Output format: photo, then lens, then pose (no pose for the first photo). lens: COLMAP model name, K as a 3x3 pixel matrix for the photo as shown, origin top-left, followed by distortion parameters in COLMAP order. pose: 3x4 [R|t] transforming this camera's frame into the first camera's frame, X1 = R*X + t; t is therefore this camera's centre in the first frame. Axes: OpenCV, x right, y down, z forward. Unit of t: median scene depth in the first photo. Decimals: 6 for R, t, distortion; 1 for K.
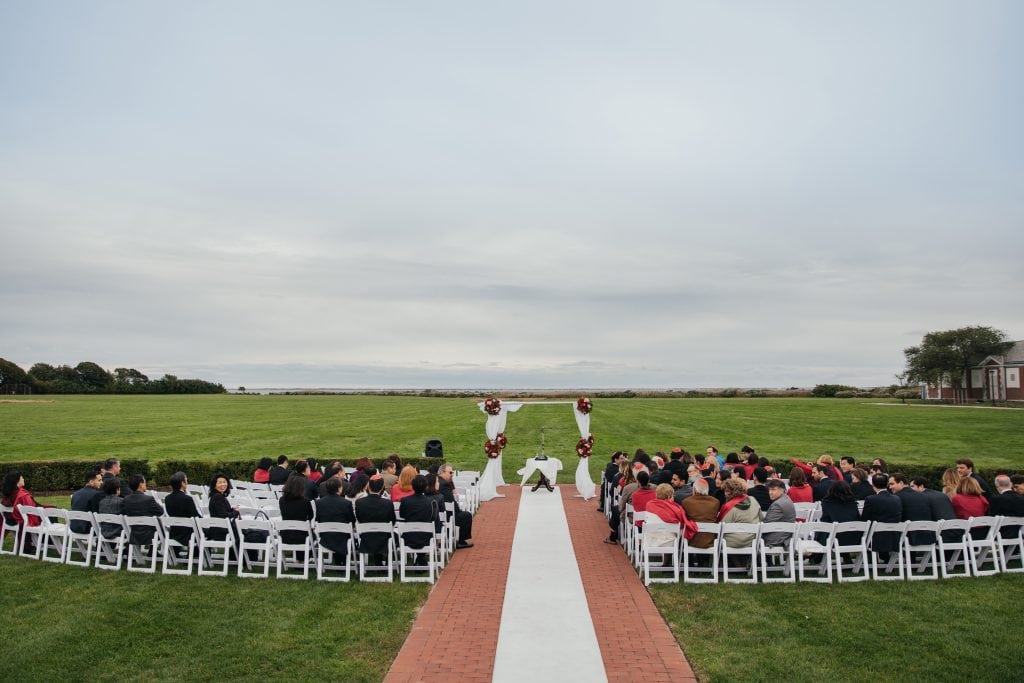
lens RADIAL K [[1649.3, 0, 512.0], [0, 1649.3, 341.5], [0, 0, 1]] dist [0.047791, 0.096510]
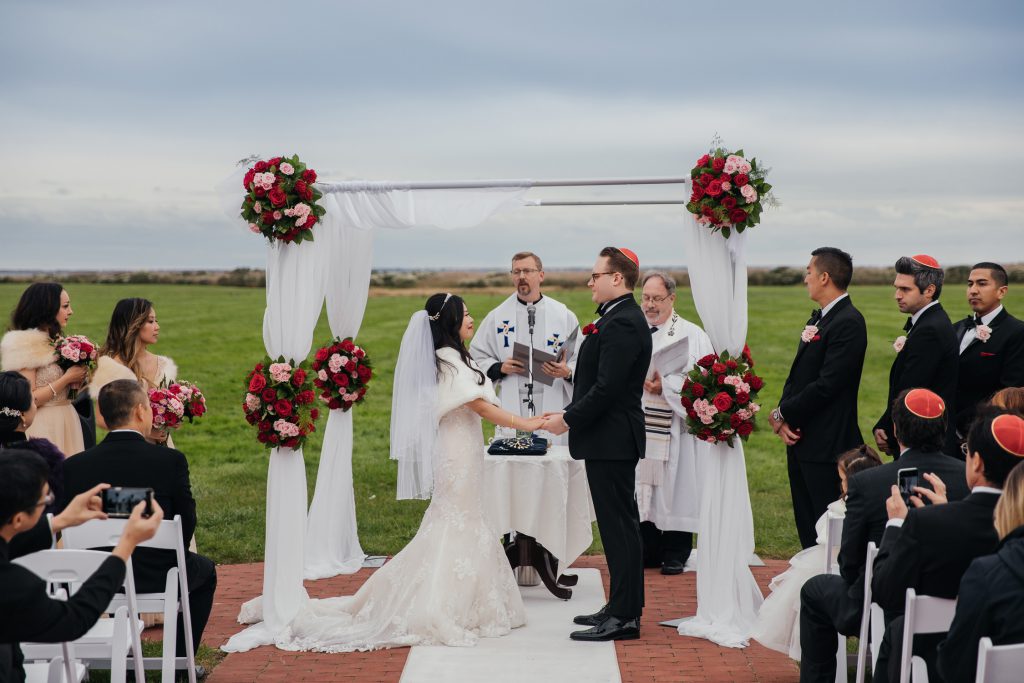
lens RADIAL K [[1649.3, 0, 512.0], [0, 1649.3, 341.5], [0, 0, 1]] dist [0.047791, 0.096510]
pose [[0.999826, -0.006673, -0.017392, 0.020734], [0.006701, 0.999976, 0.001552, 0.057213], [0.017382, -0.001668, 0.999848, 0.792418]]
